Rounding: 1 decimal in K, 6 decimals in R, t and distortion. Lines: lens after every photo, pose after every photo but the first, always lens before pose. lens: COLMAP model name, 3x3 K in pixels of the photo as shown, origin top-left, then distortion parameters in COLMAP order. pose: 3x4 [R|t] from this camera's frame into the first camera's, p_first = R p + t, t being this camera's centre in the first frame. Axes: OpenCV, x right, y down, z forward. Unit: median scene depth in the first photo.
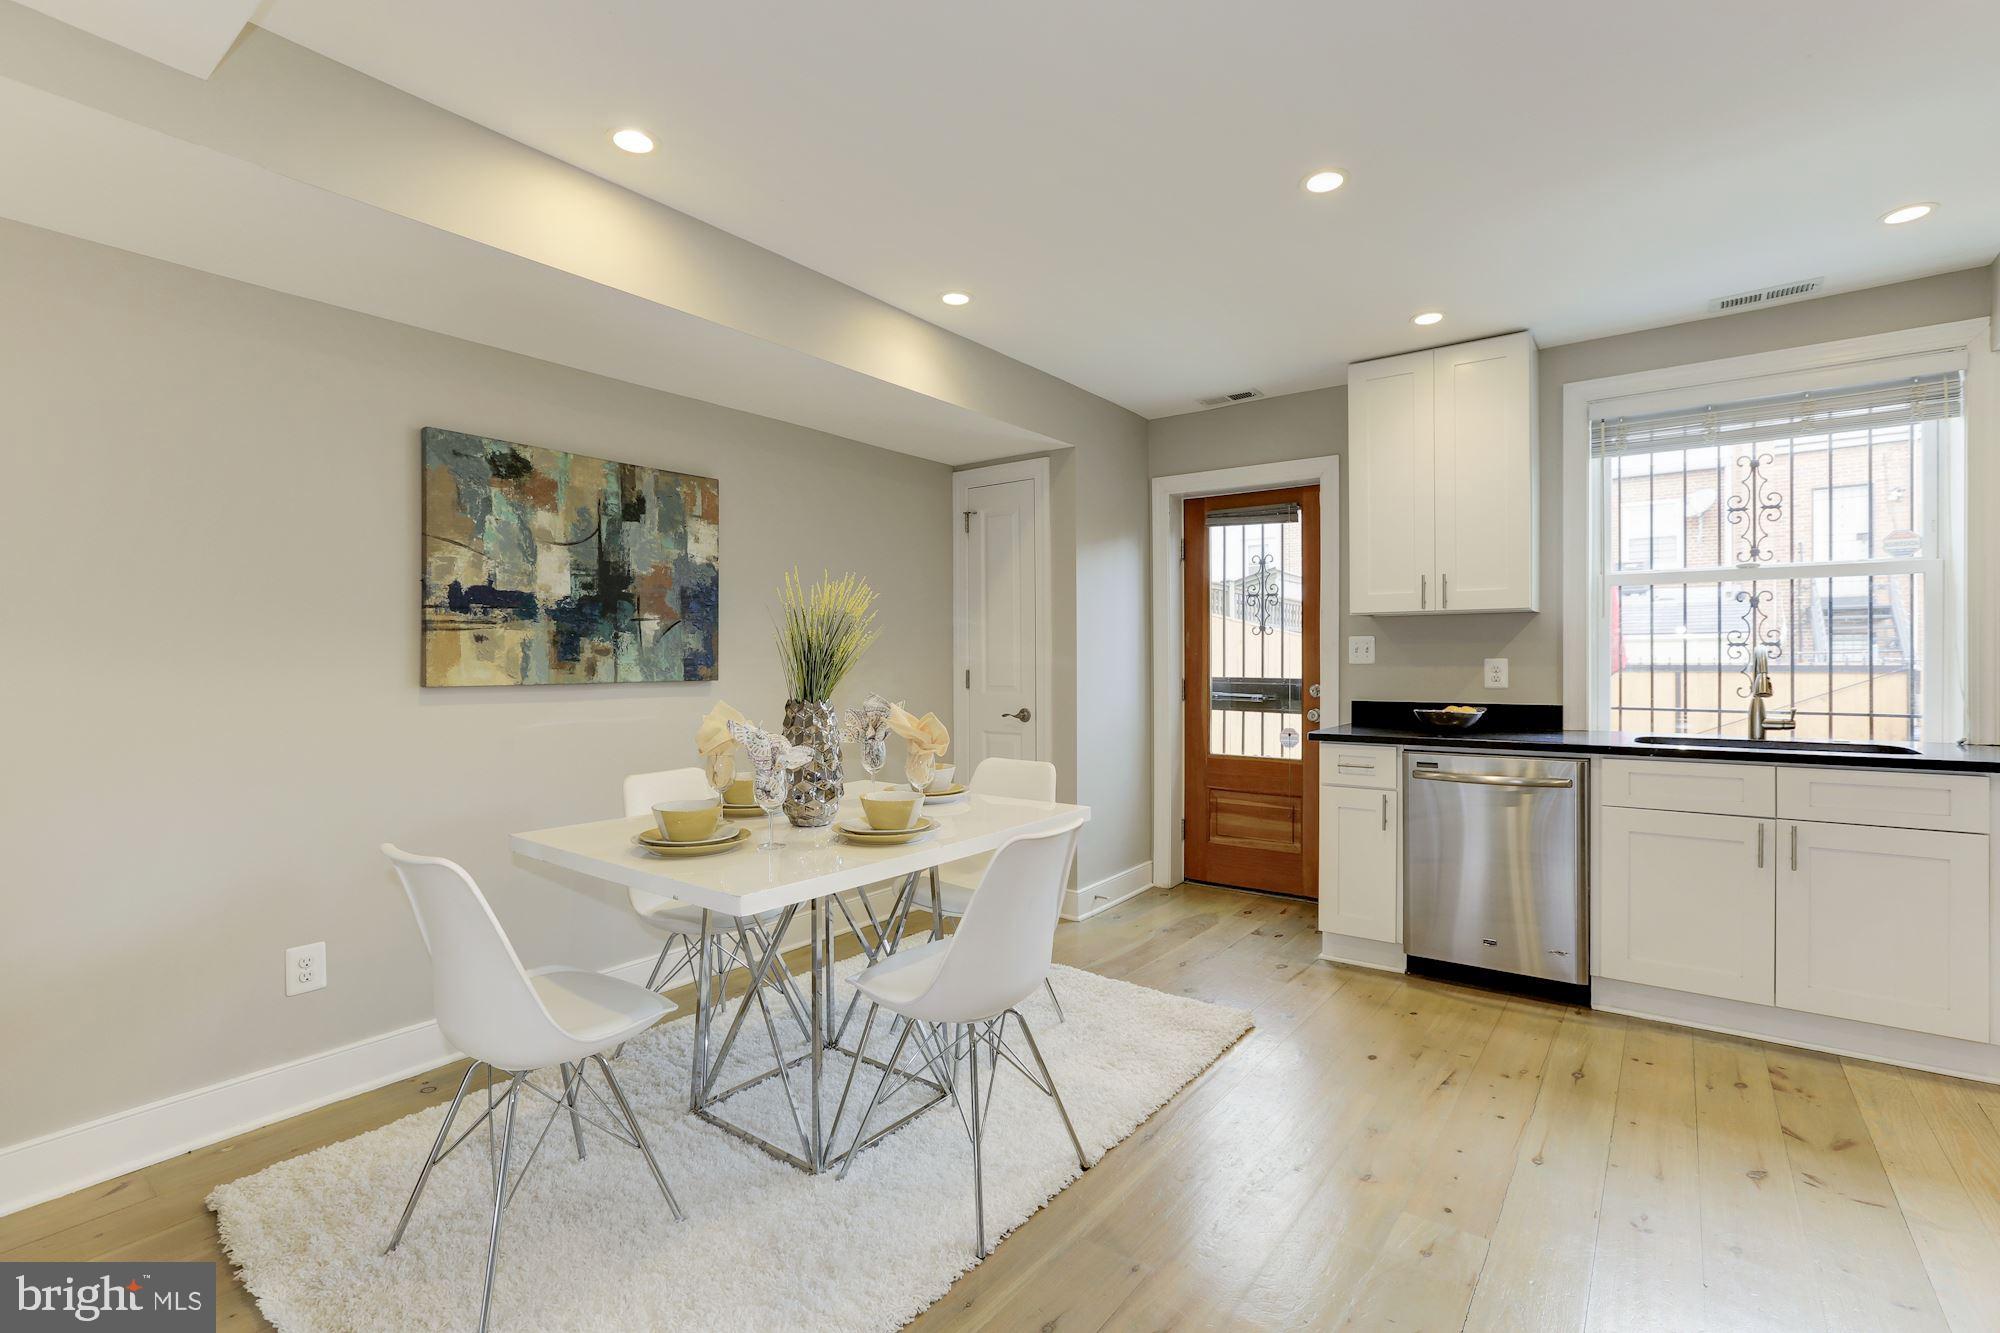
lens RADIAL K [[909.7, 0, 1005.4], [0, 909.7, 665.1], [0, 0, 1]] dist [-0.023804, 0.010338]
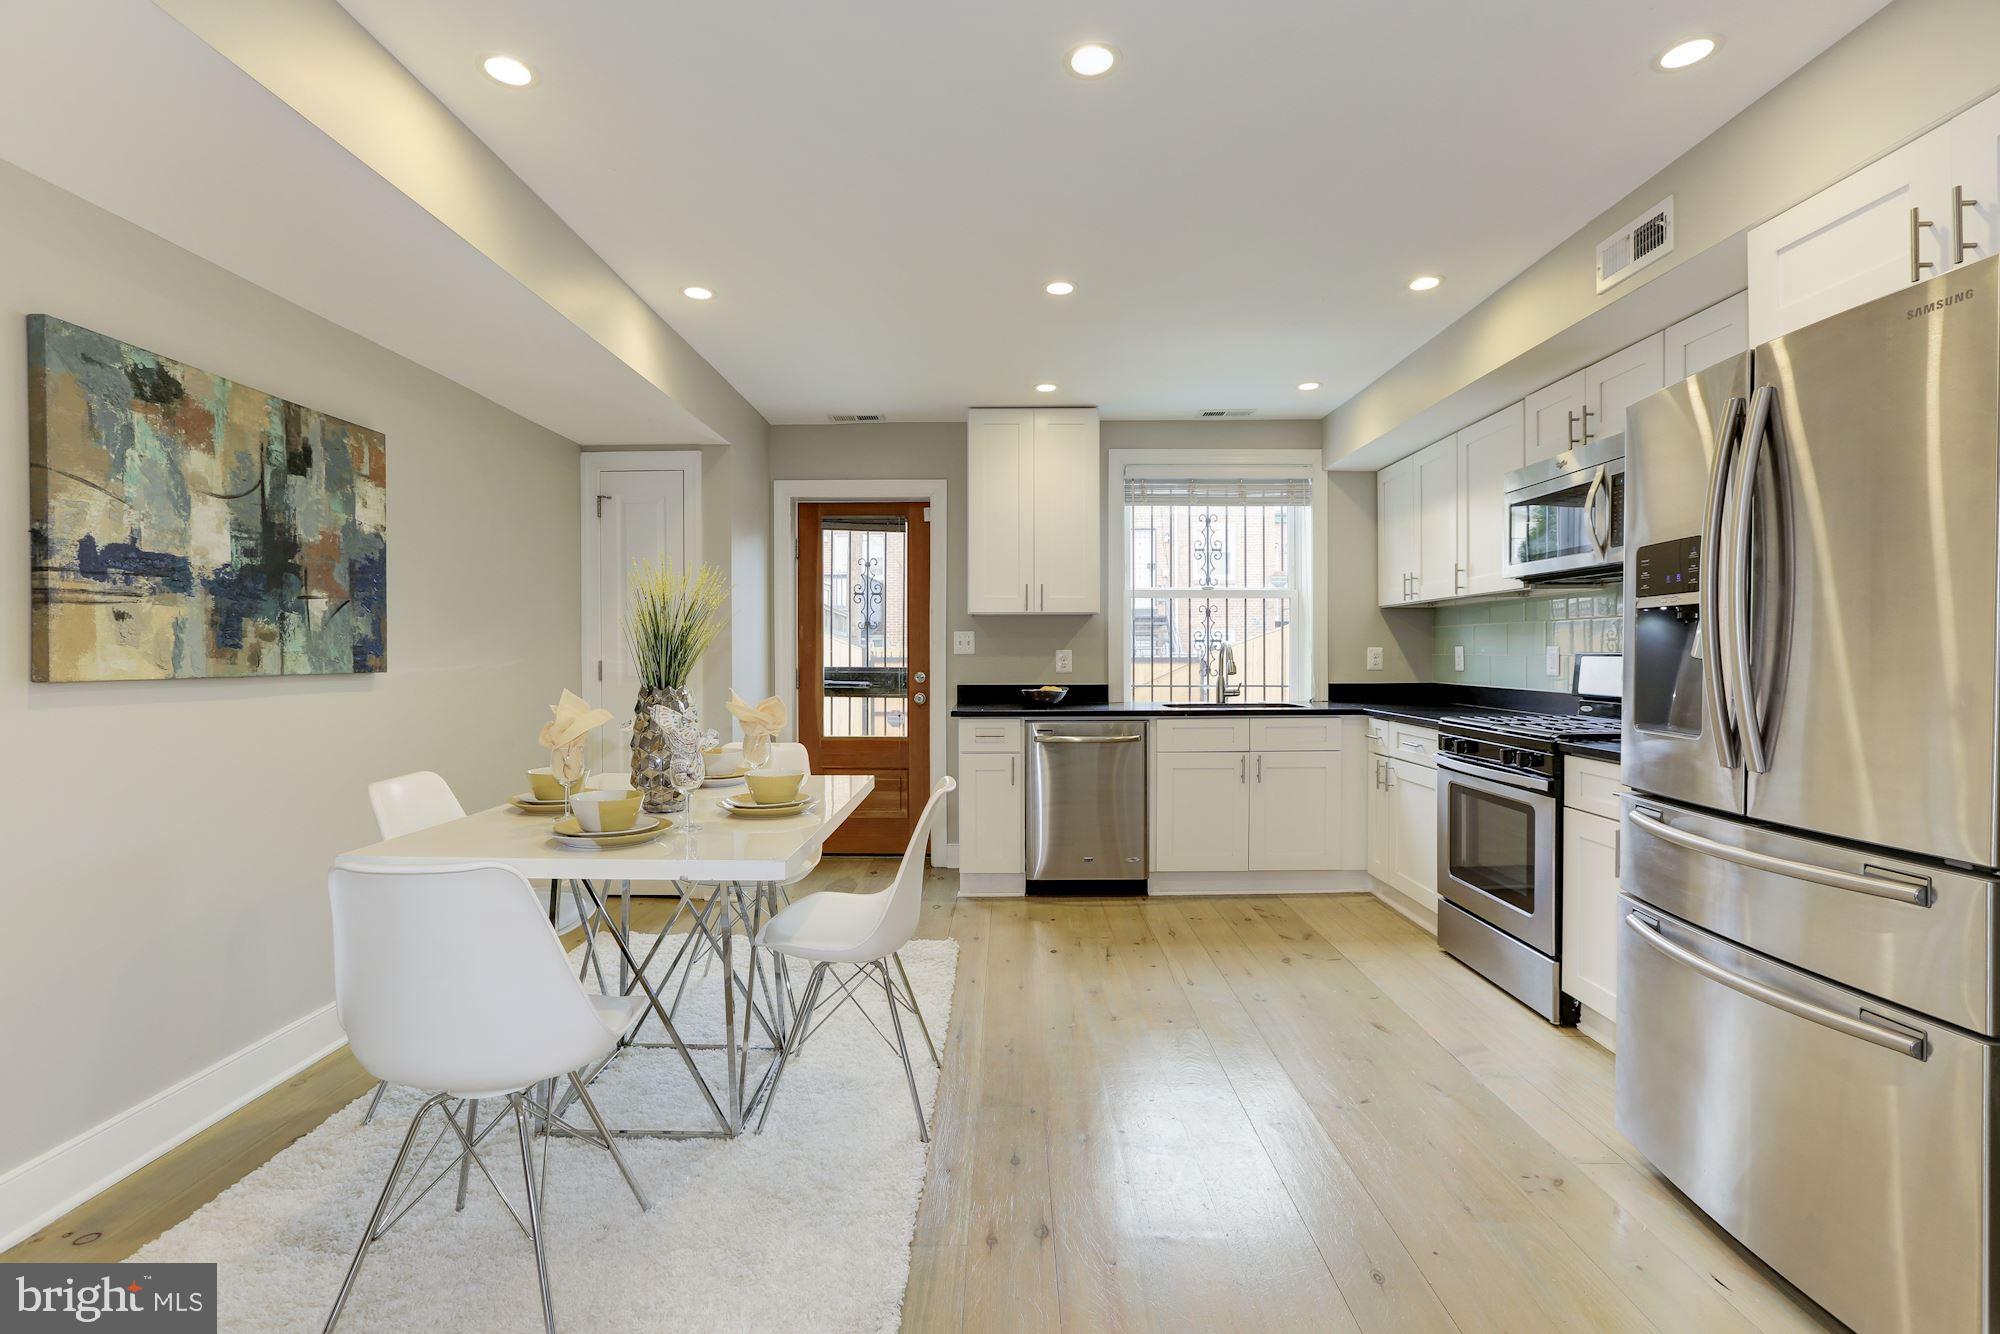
lens RADIAL K [[909.7, 0, 1004.1], [0, 909.7, 661.6], [0, 0, 1]] dist [-0.023804, 0.010338]
pose [[0.801000, -0.004338, 0.598648, -0.363345], [0.004129, 0.999990, 0.001722, 0.007851], [-0.598650, 0.001093, 0.801010, -0.013641]]
